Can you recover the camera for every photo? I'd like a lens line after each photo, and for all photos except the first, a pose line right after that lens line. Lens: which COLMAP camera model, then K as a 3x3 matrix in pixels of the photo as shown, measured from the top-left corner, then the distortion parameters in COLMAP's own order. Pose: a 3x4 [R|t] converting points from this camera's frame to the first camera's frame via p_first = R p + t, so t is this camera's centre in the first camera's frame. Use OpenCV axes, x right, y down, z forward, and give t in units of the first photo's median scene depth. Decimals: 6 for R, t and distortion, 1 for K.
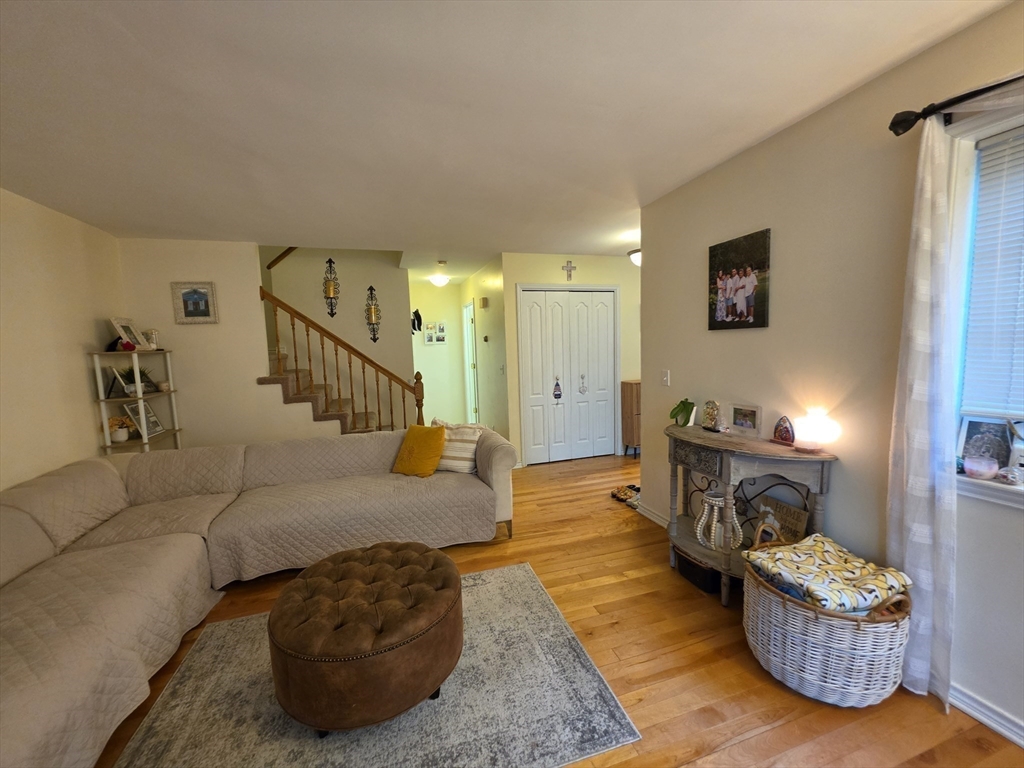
lens RADIAL K [[418.6, 0, 513.5], [0, 418.6, 386.7], [0, 0, 1]] dist [-0.003955, 0.000269]
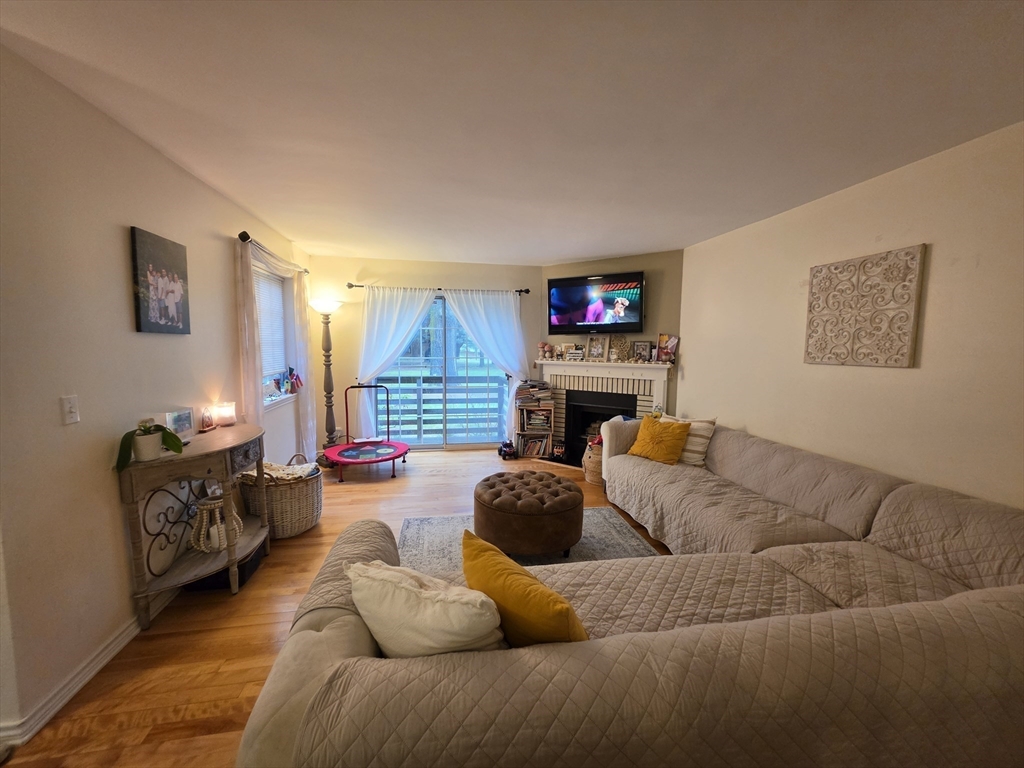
lens RADIAL K [[418.6, 0, 510.1], [0, 418.6, 382.6], [0, 0, 1]] dist [-0.003955, 0.000269]
pose [[-0.989486, 0.005534, 0.144523, -0.370012], [0.031999, 0.982880, 0.181449, -0.175002], [-0.141045, 0.184166, -0.972723, 1.829253]]
